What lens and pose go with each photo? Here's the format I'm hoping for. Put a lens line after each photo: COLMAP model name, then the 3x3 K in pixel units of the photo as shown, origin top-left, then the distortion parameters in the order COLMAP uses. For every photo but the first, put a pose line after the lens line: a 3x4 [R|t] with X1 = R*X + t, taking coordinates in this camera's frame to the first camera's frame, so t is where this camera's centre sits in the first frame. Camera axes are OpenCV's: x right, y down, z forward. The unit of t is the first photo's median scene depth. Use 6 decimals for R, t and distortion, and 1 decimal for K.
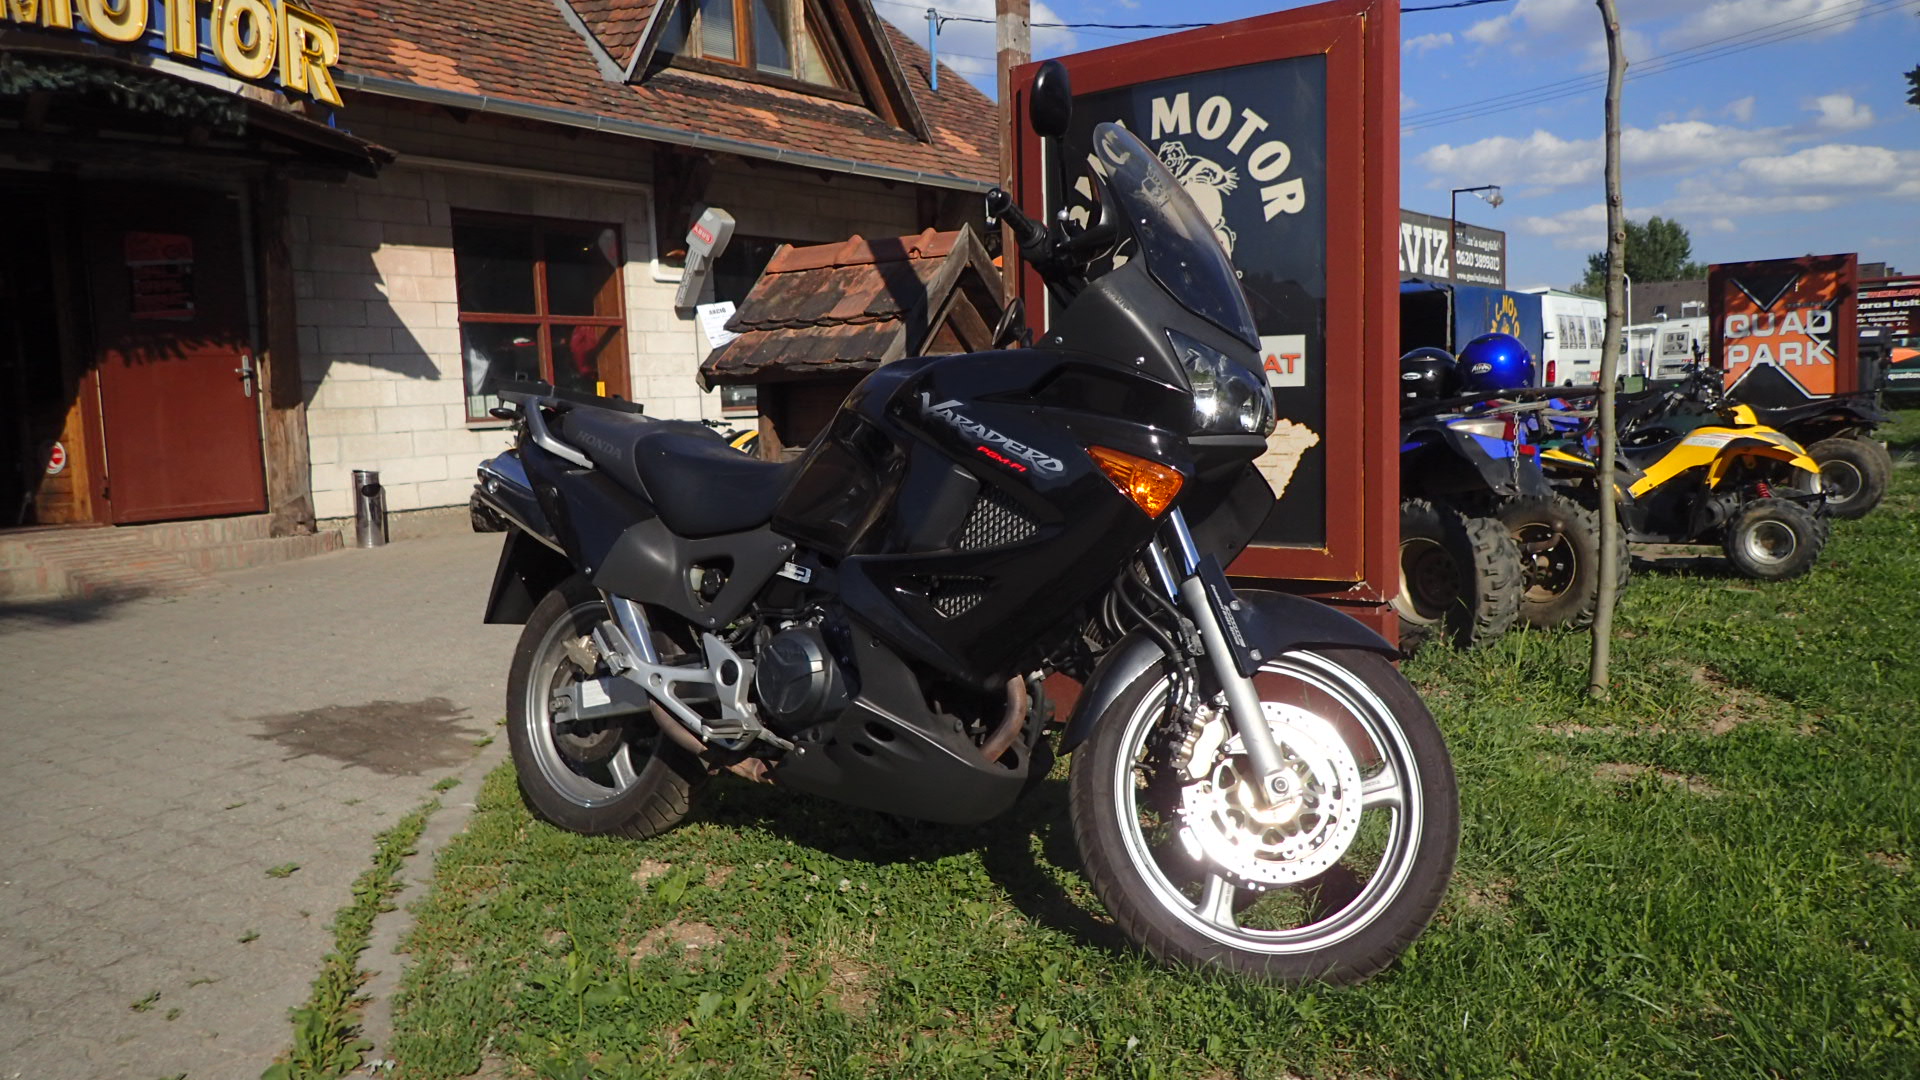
lens RADIAL K [[1430.6, 0, 952.2], [0, 1430.6, 535.9], [0, 0, 1]] dist [-0.001974, -0.011969]
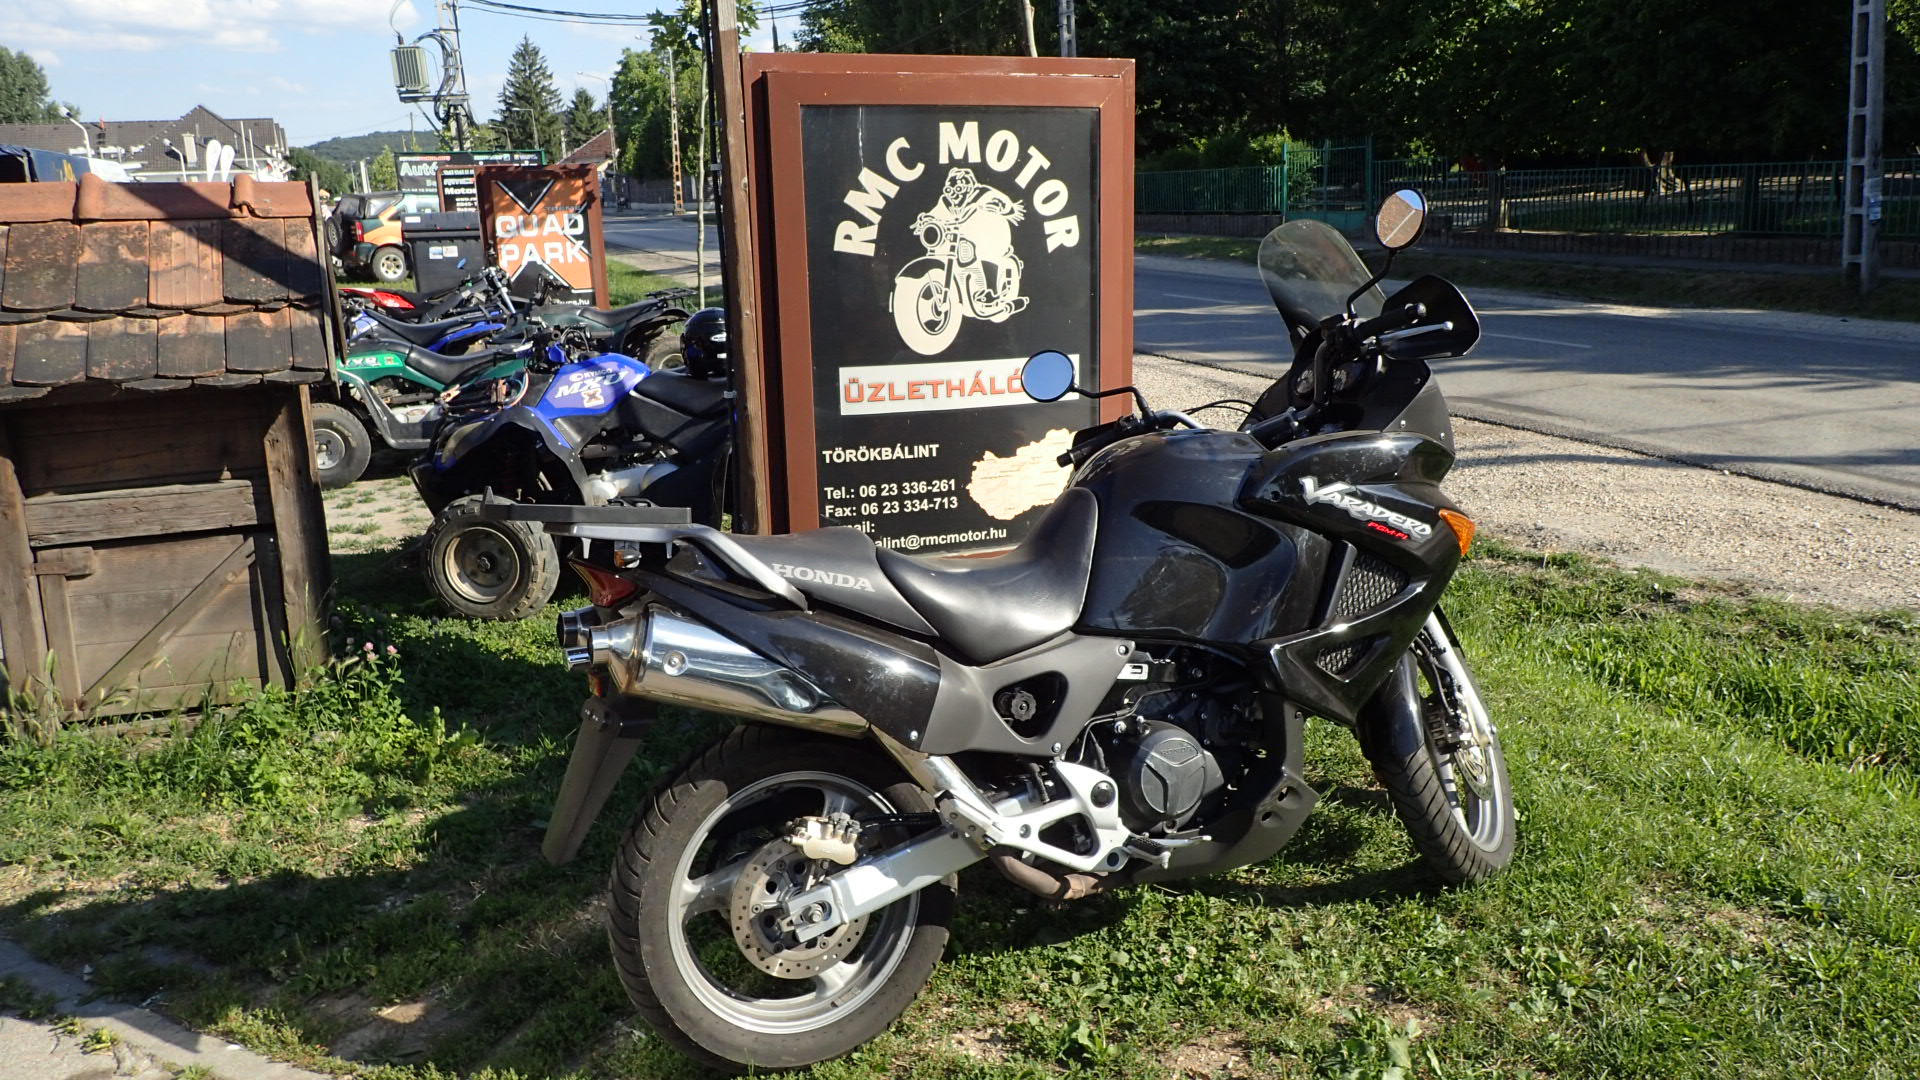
lens RADIAL K [[1430.6, 0, 965.7], [0, 1430.6, 546.5], [0, 0, 1]] dist [-0.001974, -0.011969]
pose [[0.508889, -0.185950, 0.840509, -0.749561], [0.090718, 0.982538, 0.162447, -0.175165], [-0.856039, -0.006418, 0.516872, 0.465172]]
